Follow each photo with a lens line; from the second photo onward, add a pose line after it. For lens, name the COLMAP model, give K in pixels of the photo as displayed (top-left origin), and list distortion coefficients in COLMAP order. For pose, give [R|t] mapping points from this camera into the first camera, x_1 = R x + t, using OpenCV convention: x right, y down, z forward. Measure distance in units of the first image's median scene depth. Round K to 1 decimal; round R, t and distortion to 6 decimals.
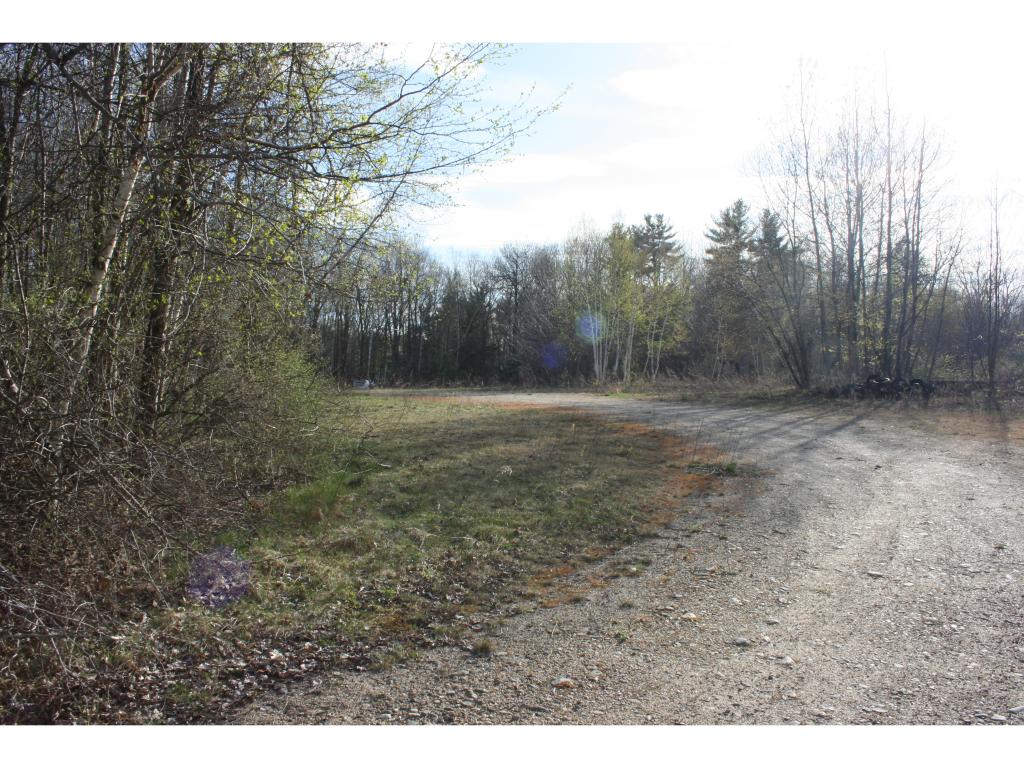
lens RADIAL K [[516.4, 0, 505.9], [0, 516.4, 385.3], [0, 0, 1]] dist [-0.007510, 0.013451]
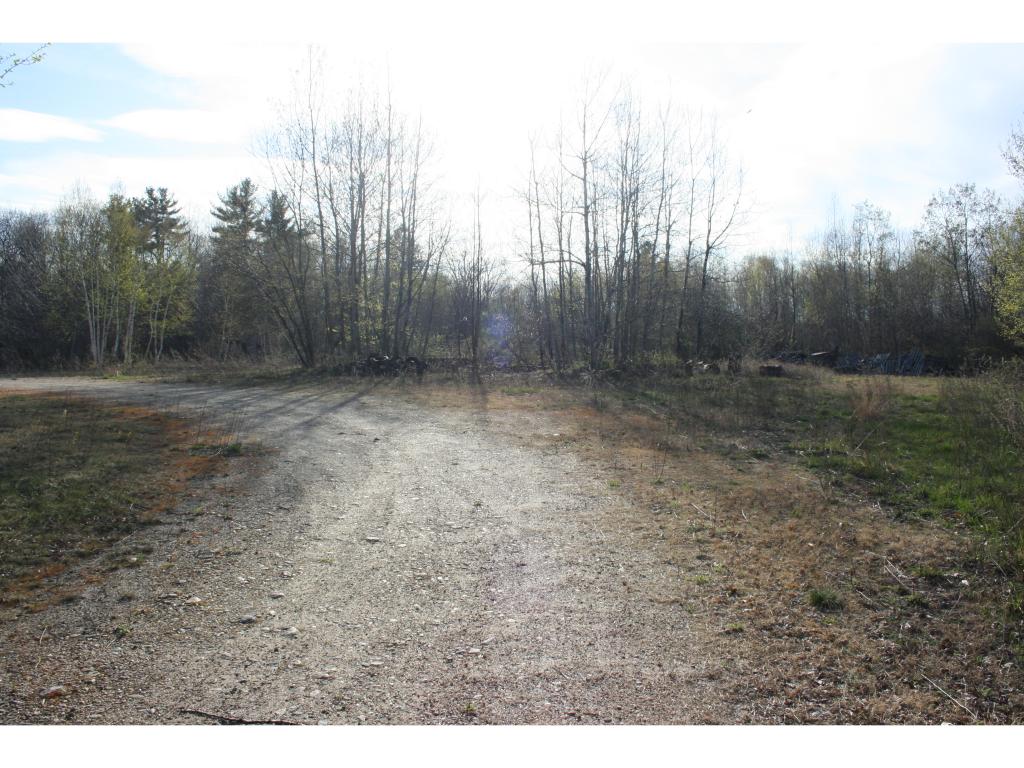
lens RADIAL K [[516.4, 0, 509.9], [0, 516.4, 380.7], [0, 0, 1]] dist [-0.007510, 0.013451]
pose [[0.967445, -0.022361, 0.252092, 0.702504], [0.018081, 0.999651, 0.019283, 0.019989], [-0.252435, -0.014097, 0.967511, -0.100138]]
